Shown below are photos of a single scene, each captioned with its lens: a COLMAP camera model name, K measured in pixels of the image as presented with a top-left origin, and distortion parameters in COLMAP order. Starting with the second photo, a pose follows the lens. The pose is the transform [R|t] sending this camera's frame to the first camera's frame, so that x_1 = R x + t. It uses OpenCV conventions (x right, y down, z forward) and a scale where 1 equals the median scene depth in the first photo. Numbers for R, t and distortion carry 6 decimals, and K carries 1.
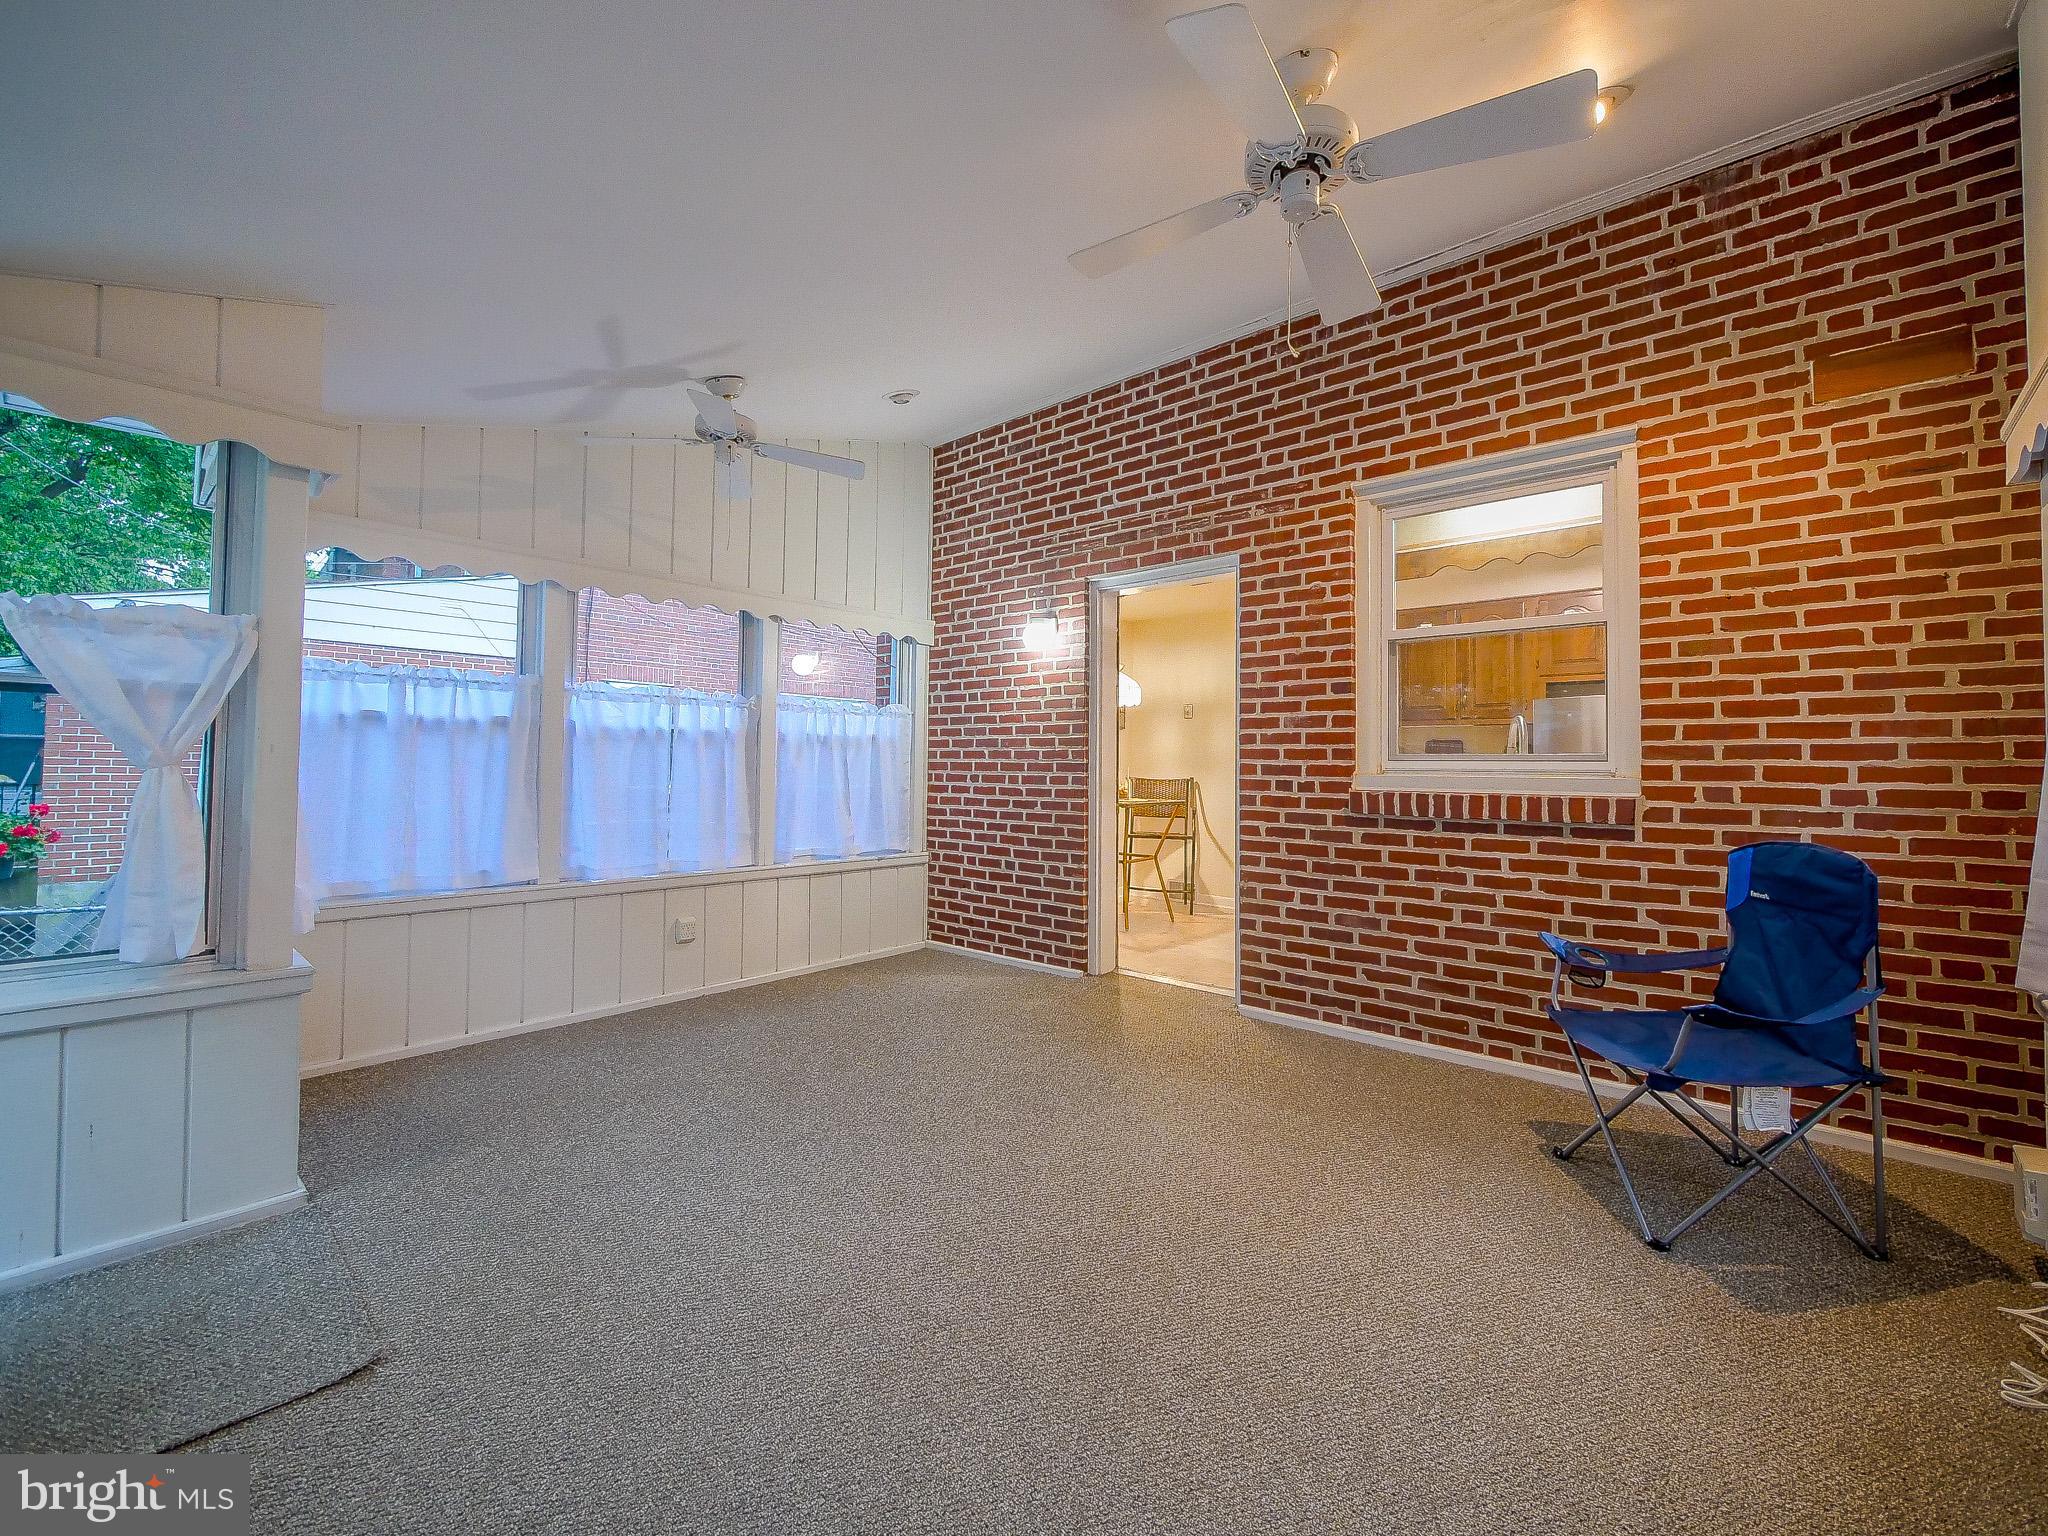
lens RADIAL K [[870.2, 0, 1040.1], [0, 870.2, 754.9], [0, 0, 1]] dist [-0.003089, -0.000073]
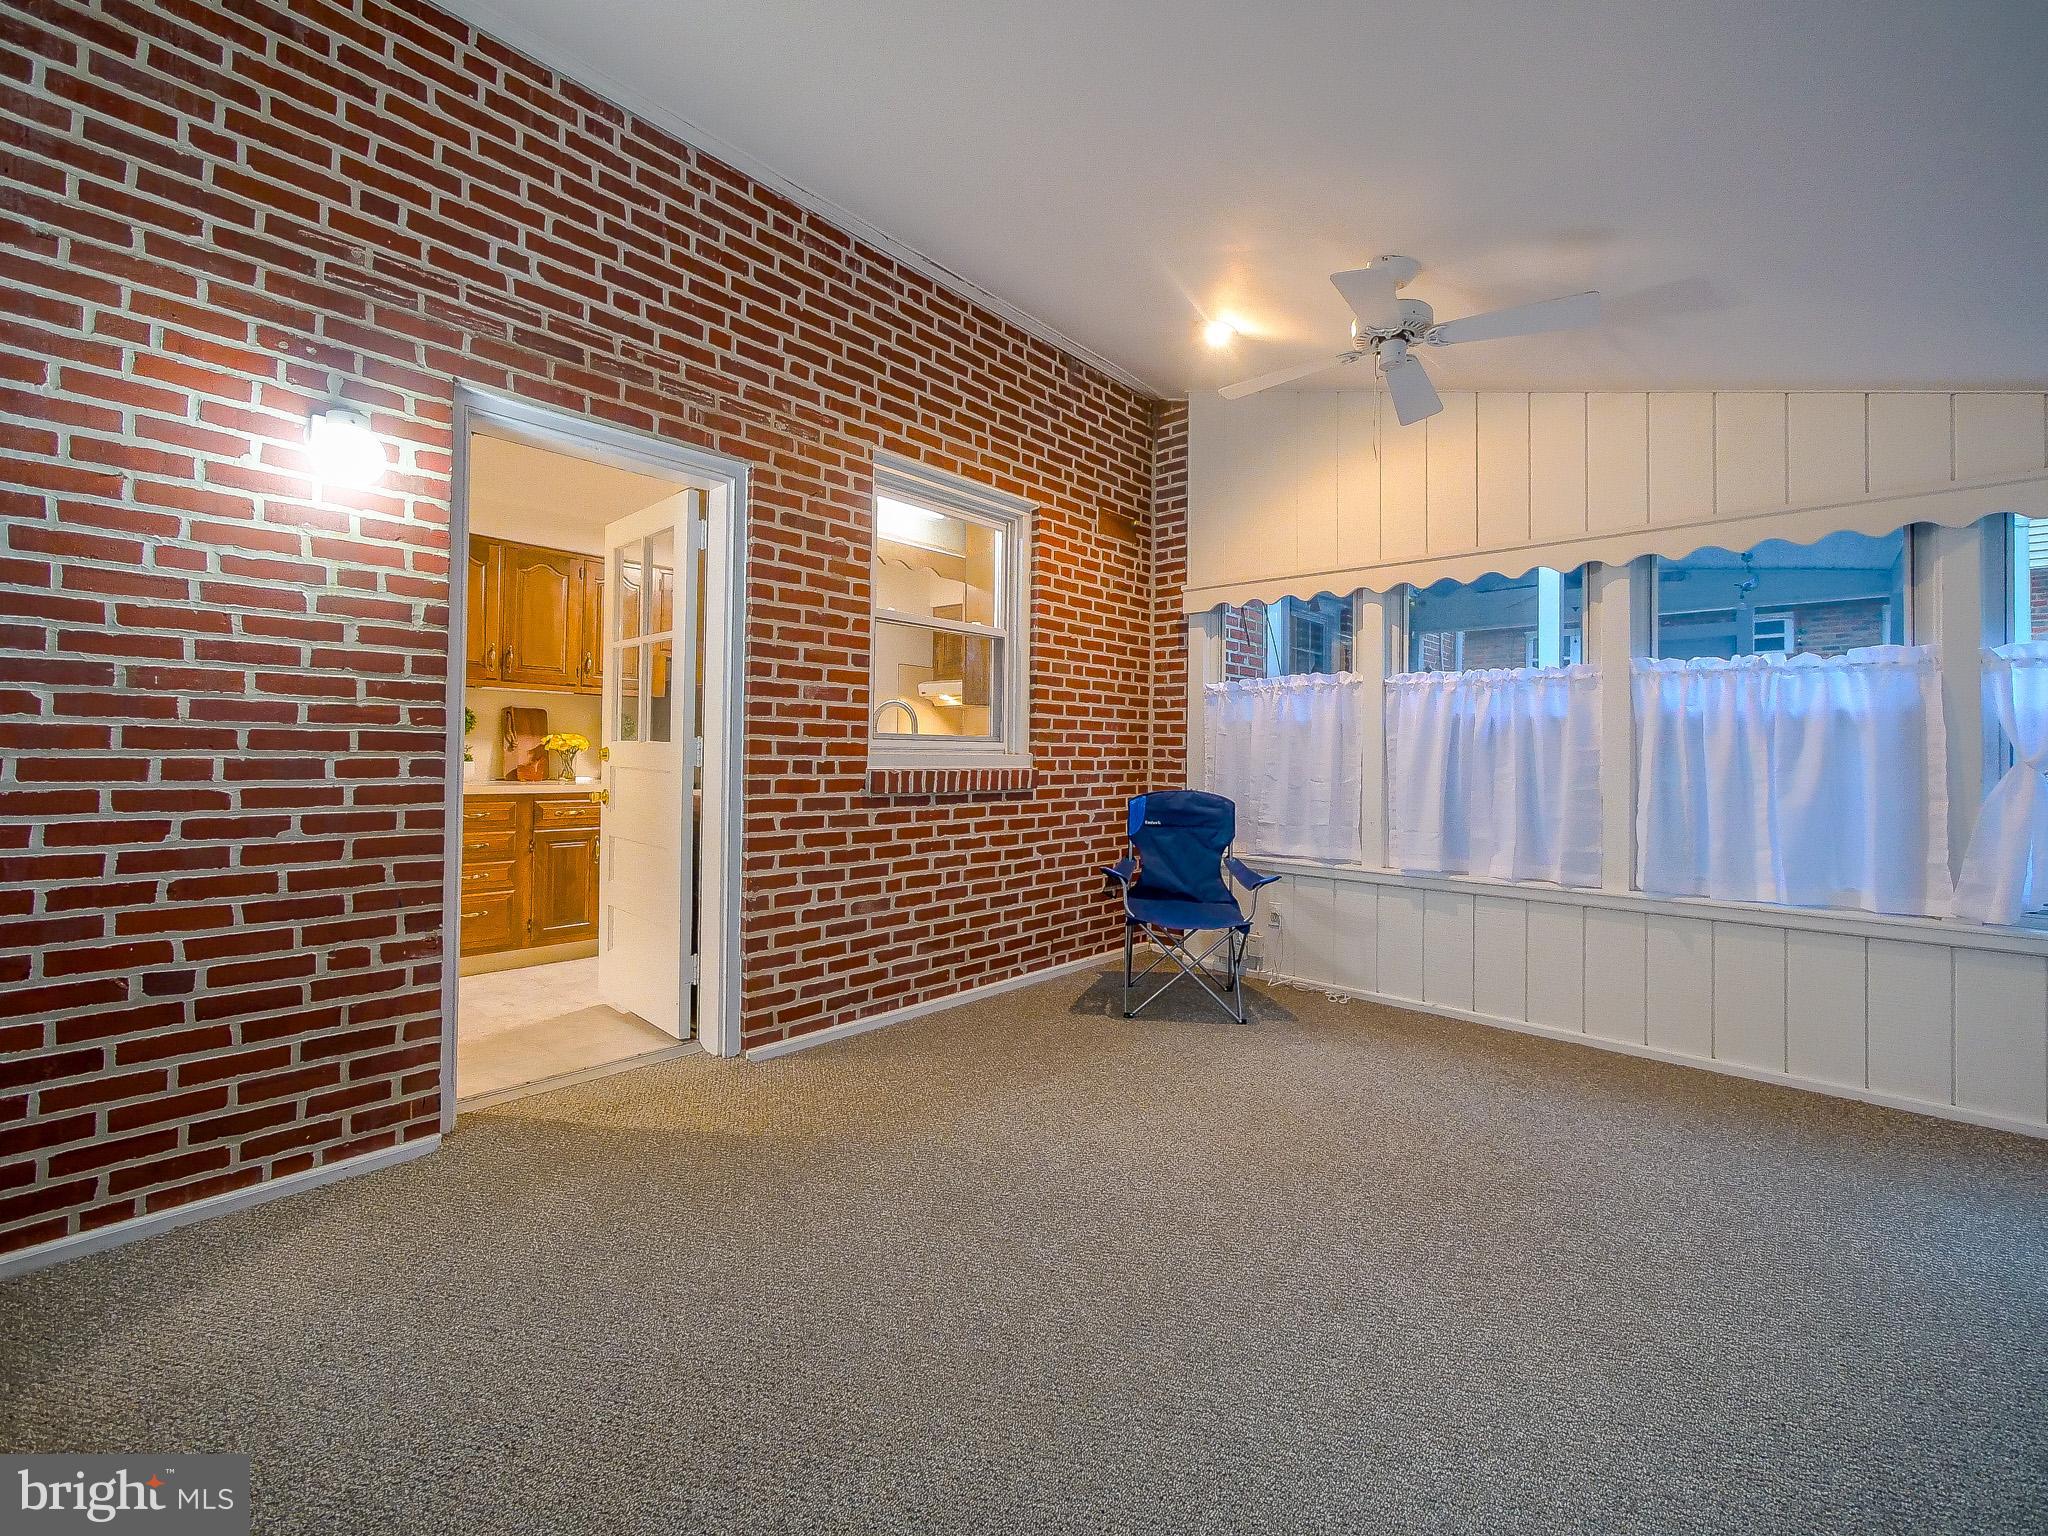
lens RADIAL K [[870.2, 0, 1036.5], [0, 870.2, 753.1], [0, 0, 1]] dist [-0.003089, -0.000073]
pose [[-0.003939, -0.009636, 0.999946, -0.564752], [-0.026044, 0.999615, 0.009530, 0.008015], [-0.999653, -0.026005, -0.004189, 0.781441]]
